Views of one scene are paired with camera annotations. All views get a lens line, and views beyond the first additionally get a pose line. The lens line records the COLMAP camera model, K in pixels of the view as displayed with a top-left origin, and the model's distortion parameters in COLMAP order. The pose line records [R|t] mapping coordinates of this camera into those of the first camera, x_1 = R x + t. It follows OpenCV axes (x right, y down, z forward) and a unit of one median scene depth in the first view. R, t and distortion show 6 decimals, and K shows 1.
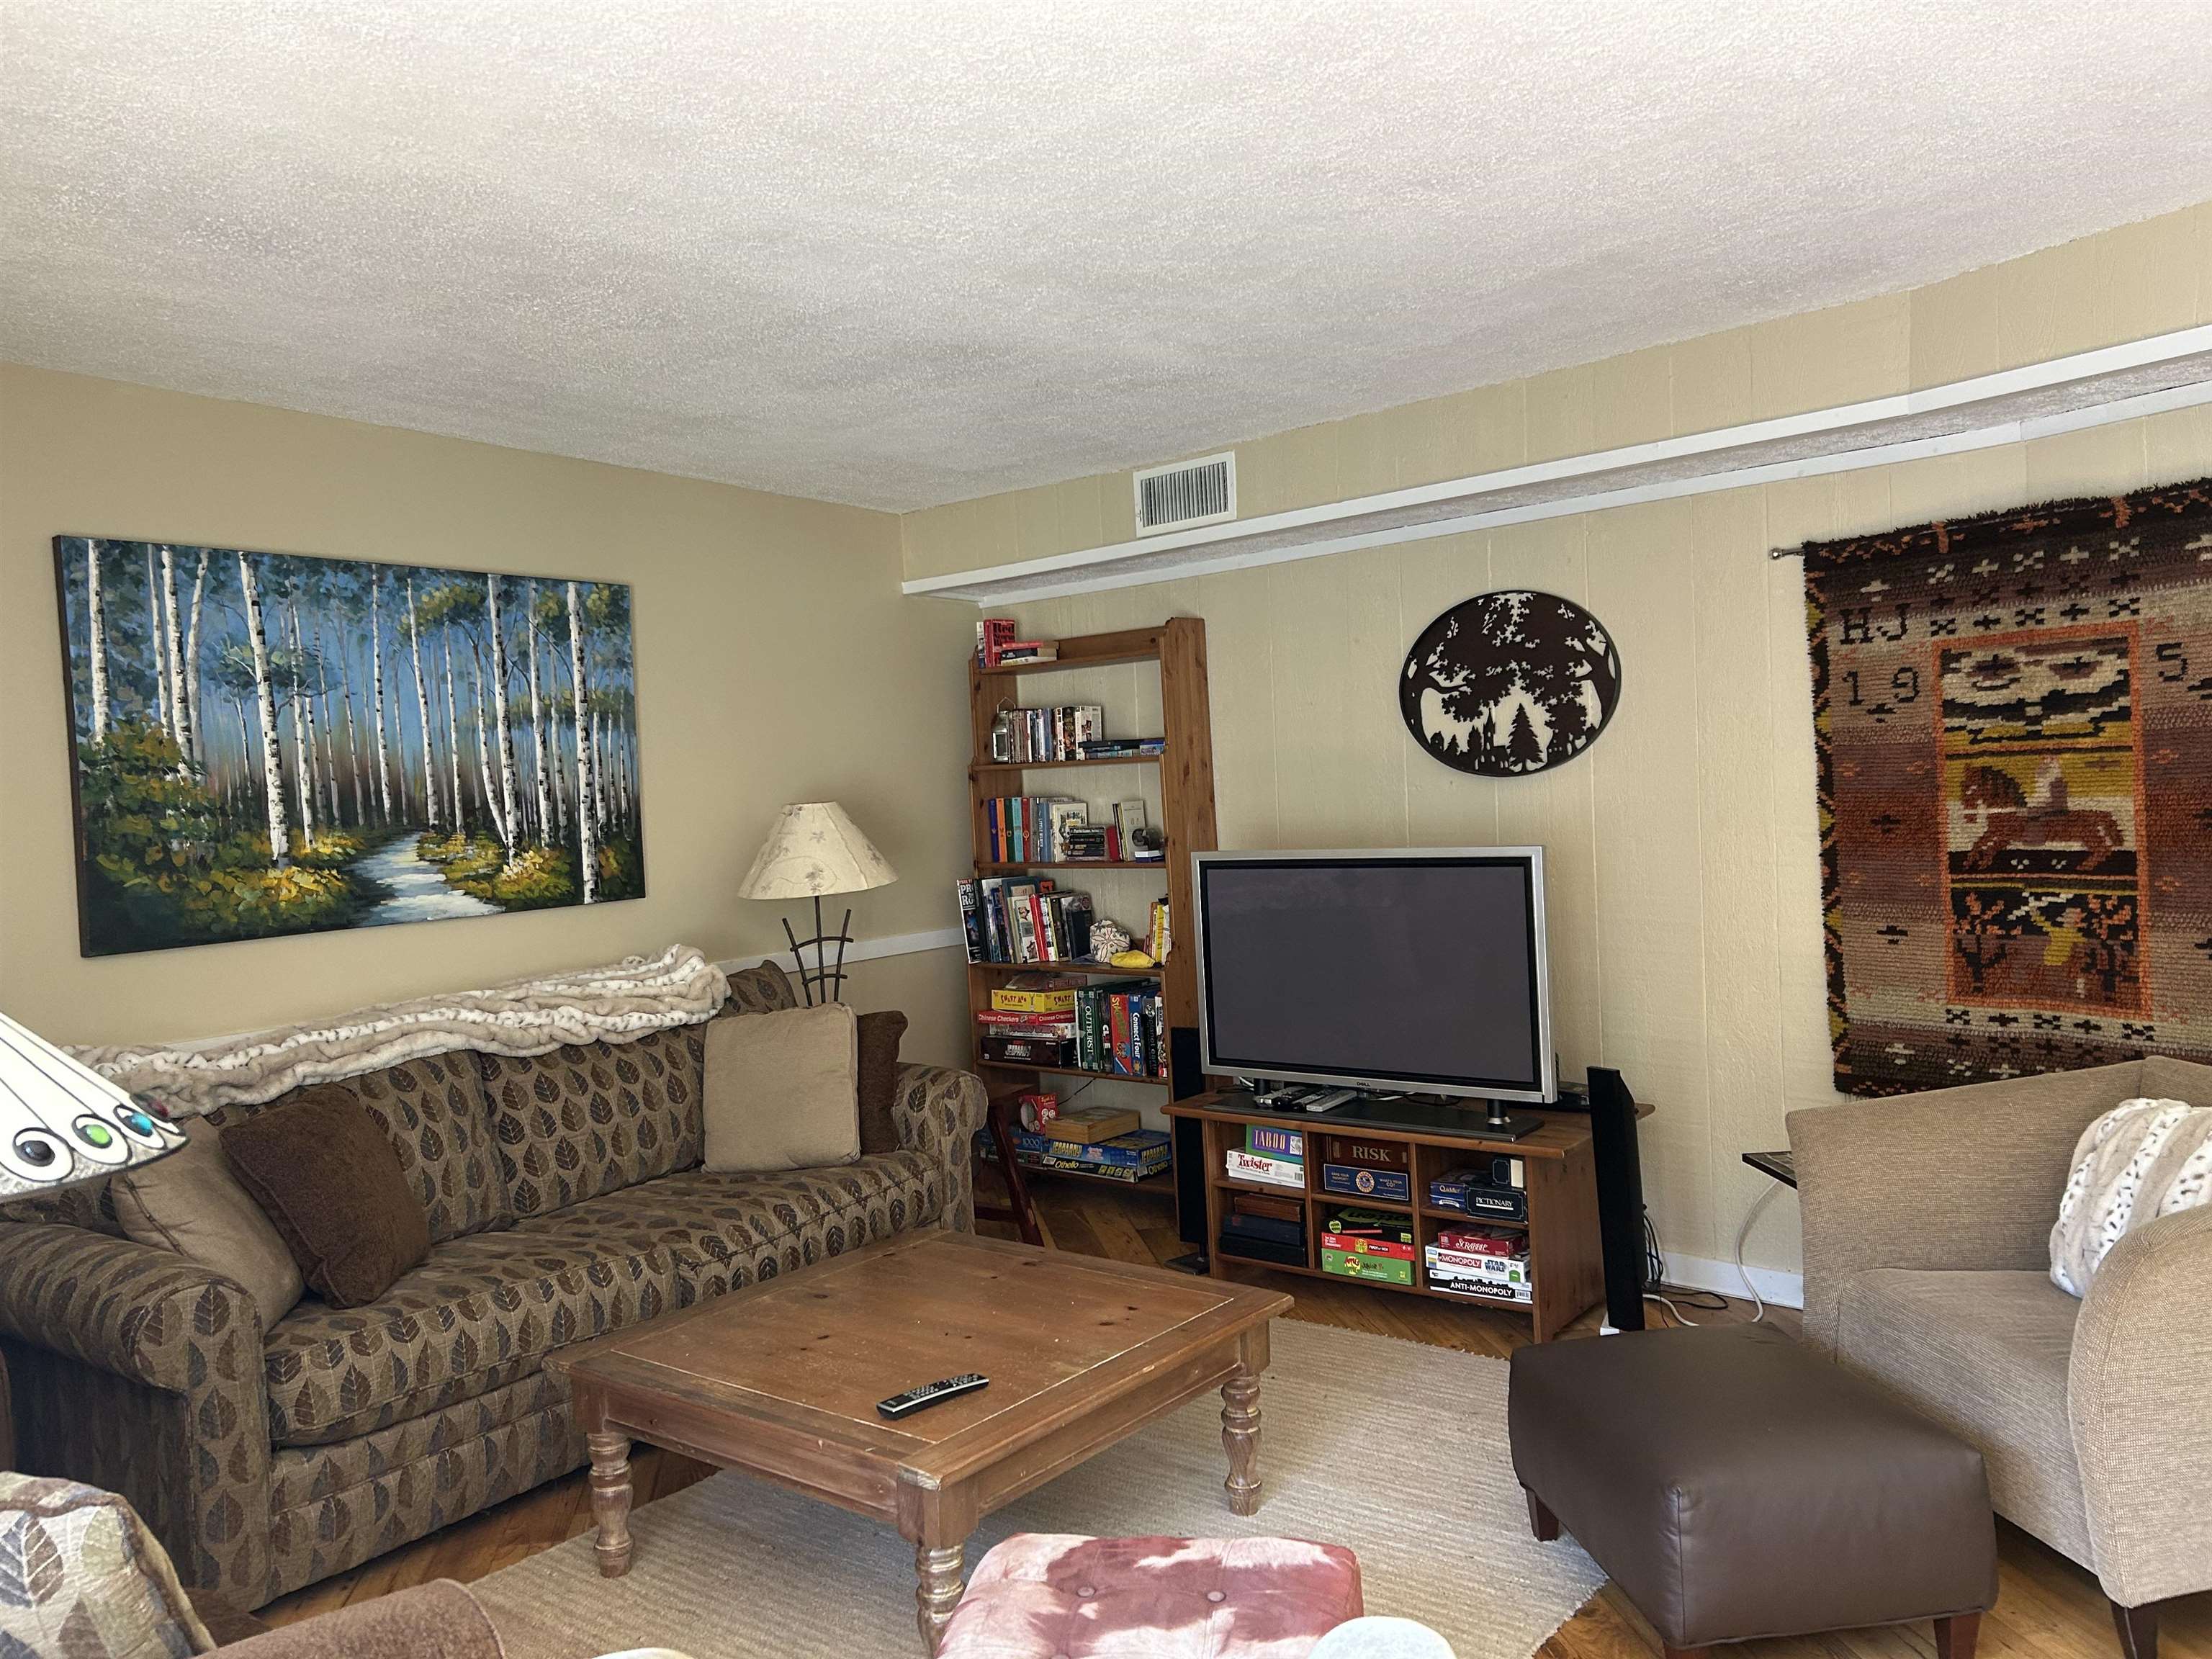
lens RADIAL K [[1667.2, 0, 1112.6], [0, 1667.2, 837.0], [0, 0, 1]] dist [0.047292, -0.046543]
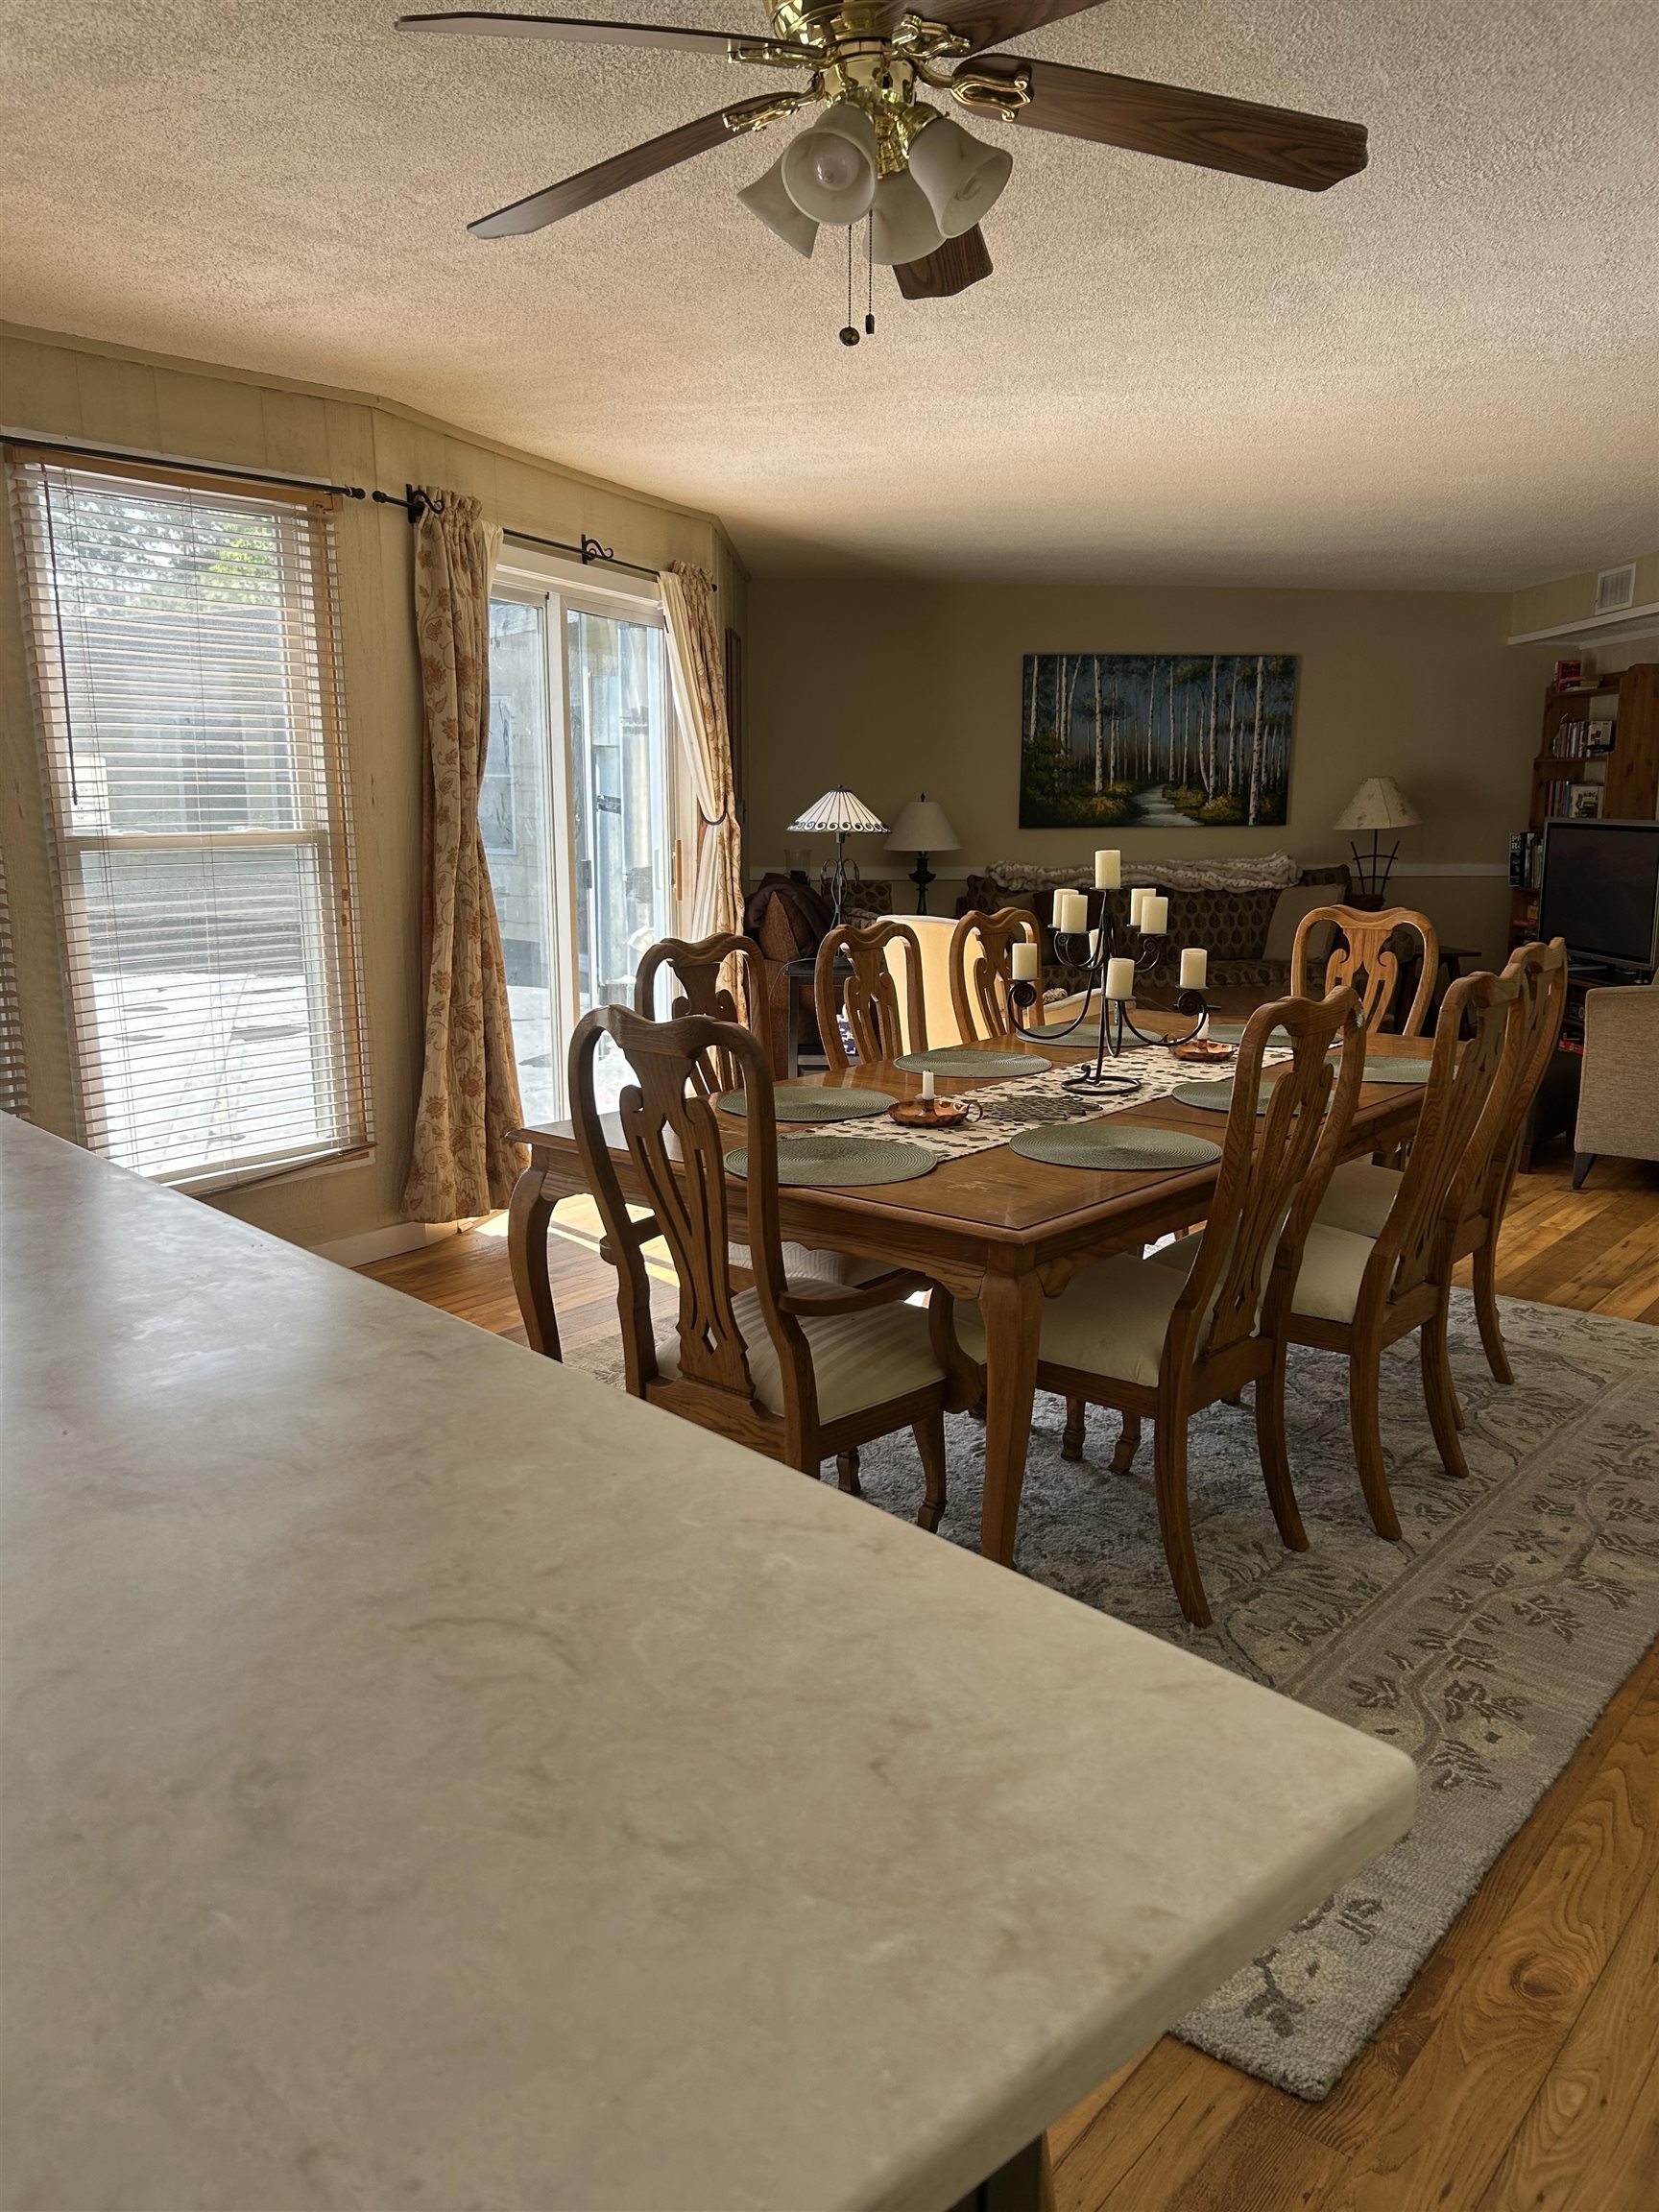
lens RADIAL K [[1718.8, 0, 842.9], [0, 1718.8, 1123.1], [0, 0, 1]] dist [0.012043, -0.003842]
pose [[0.661968, 0.189046, -0.725299, 0.960891], [-0.051158, 0.976809, 0.207910, -0.015411], [0.747784, -0.100525, 0.656288, -0.766873]]
